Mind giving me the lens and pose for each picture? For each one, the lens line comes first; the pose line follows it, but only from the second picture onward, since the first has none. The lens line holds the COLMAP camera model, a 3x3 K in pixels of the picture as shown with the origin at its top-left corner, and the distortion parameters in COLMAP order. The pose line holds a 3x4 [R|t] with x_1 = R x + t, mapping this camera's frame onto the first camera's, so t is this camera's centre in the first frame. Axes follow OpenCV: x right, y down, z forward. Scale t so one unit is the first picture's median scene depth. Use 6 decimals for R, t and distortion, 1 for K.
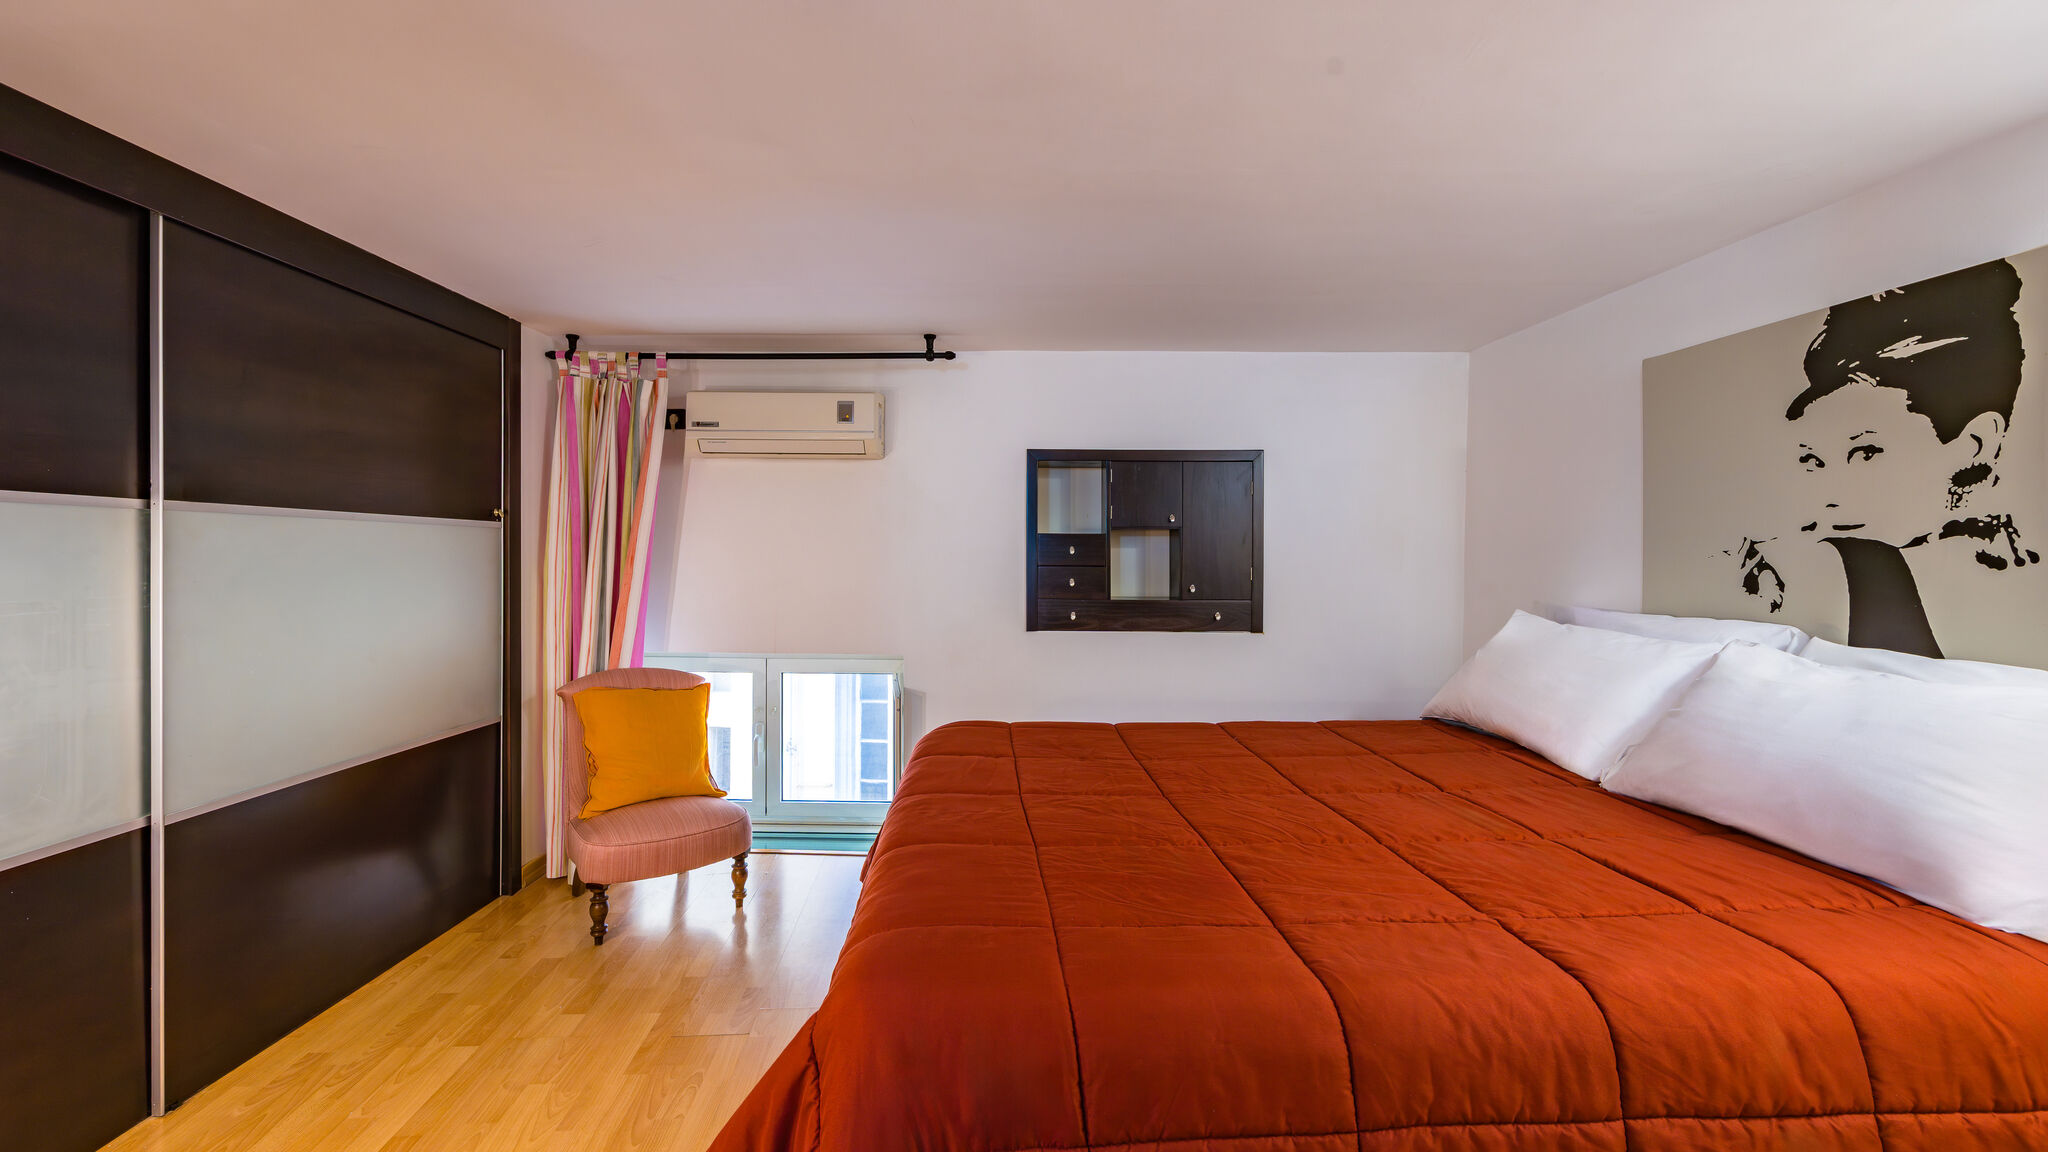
lens RADIAL K [[813.7, 0, 1033.4], [0, 813.7, 567.2], [0, 0, 1]] dist [-0.000639, -0.000435]
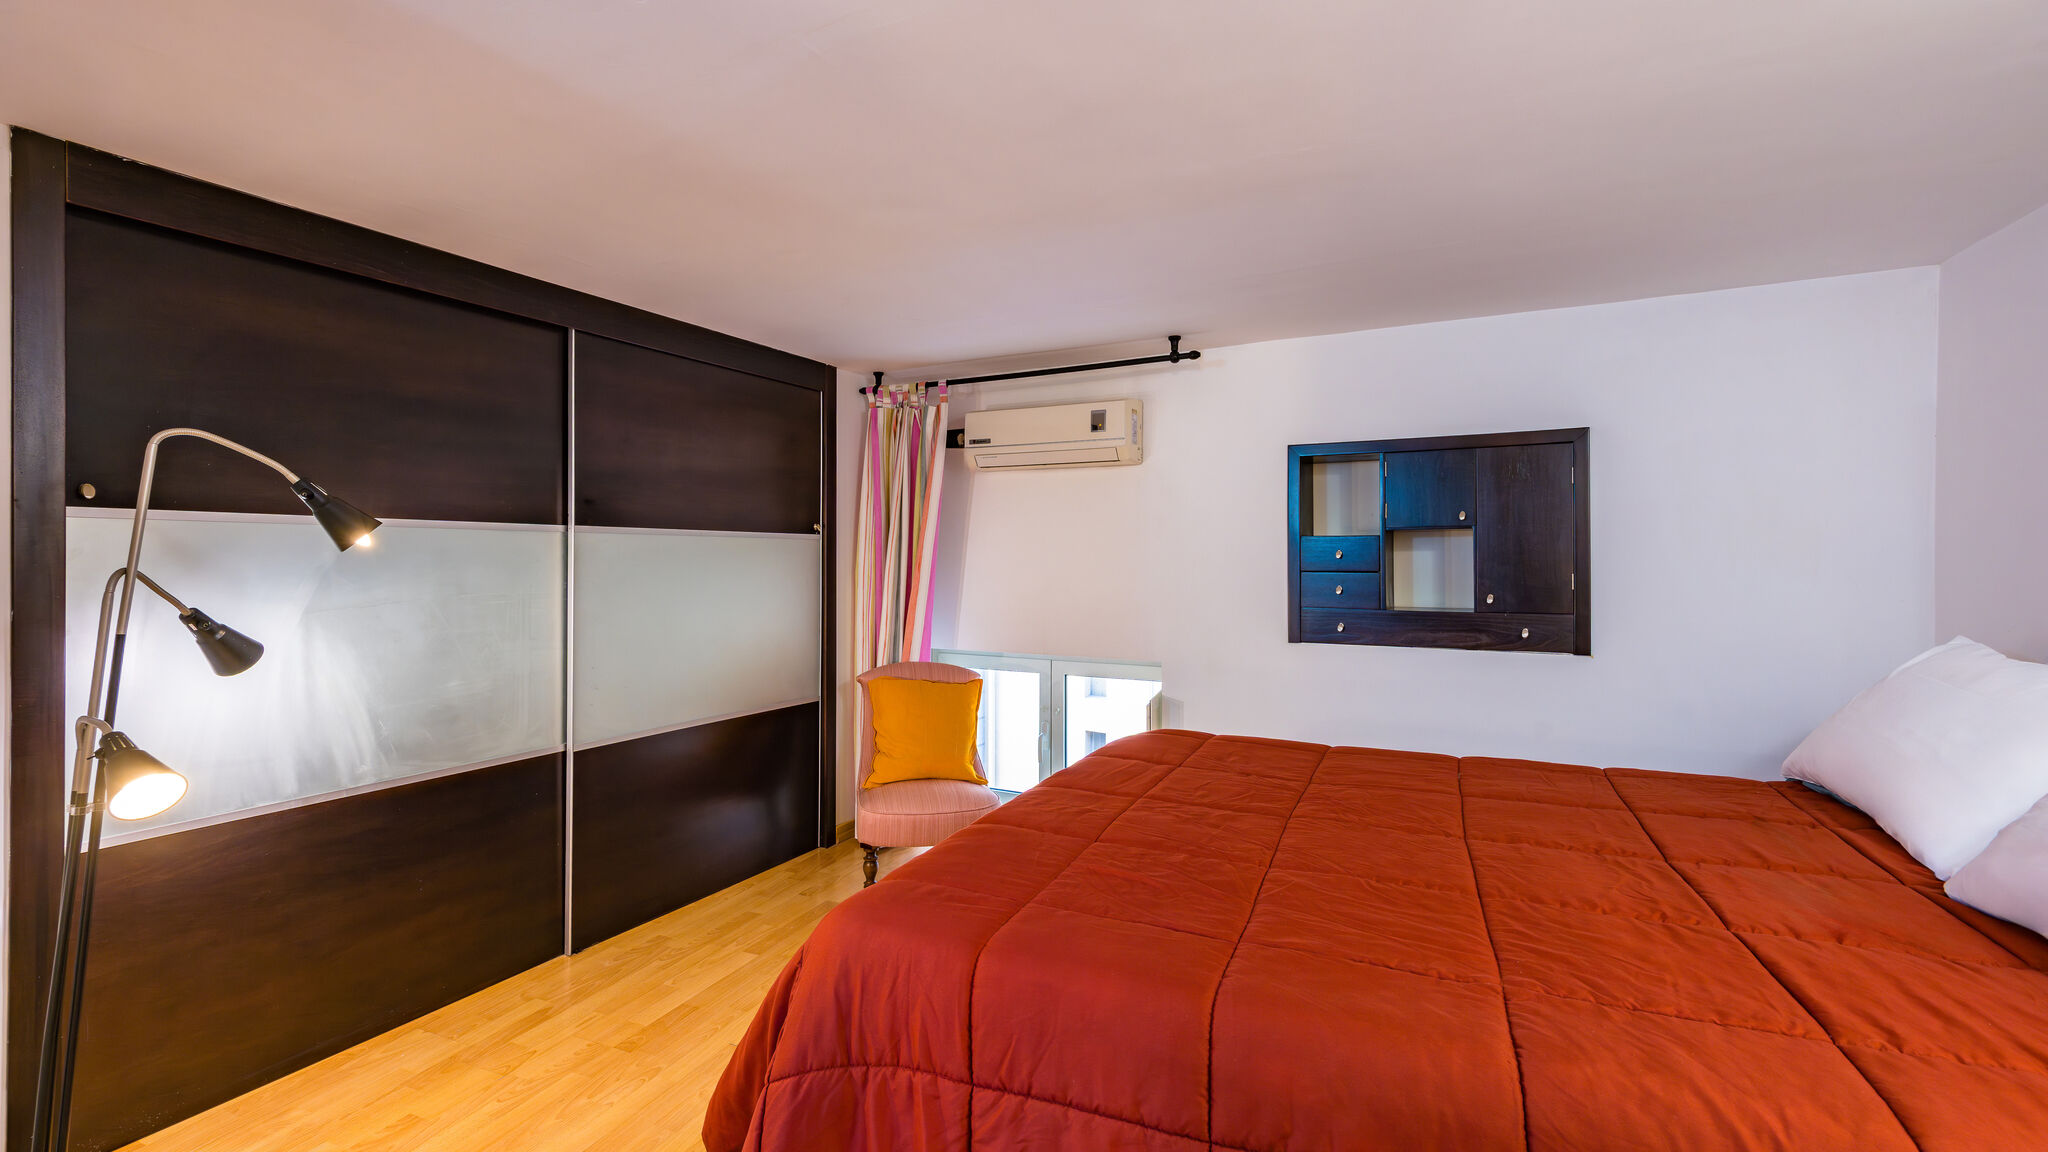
lens RADIAL K [[858.8, 0, 1010.3], [0, 858.8, 563.9], [0, 0, 1]] dist [0.011716, 0.000722]
pose [[0.896564, -0.002673, -0.442905, 0.170730], [-0.002021, 0.999947, -0.010126, -0.000159], [0.442909, 0.009974, 0.896511, -0.015561]]
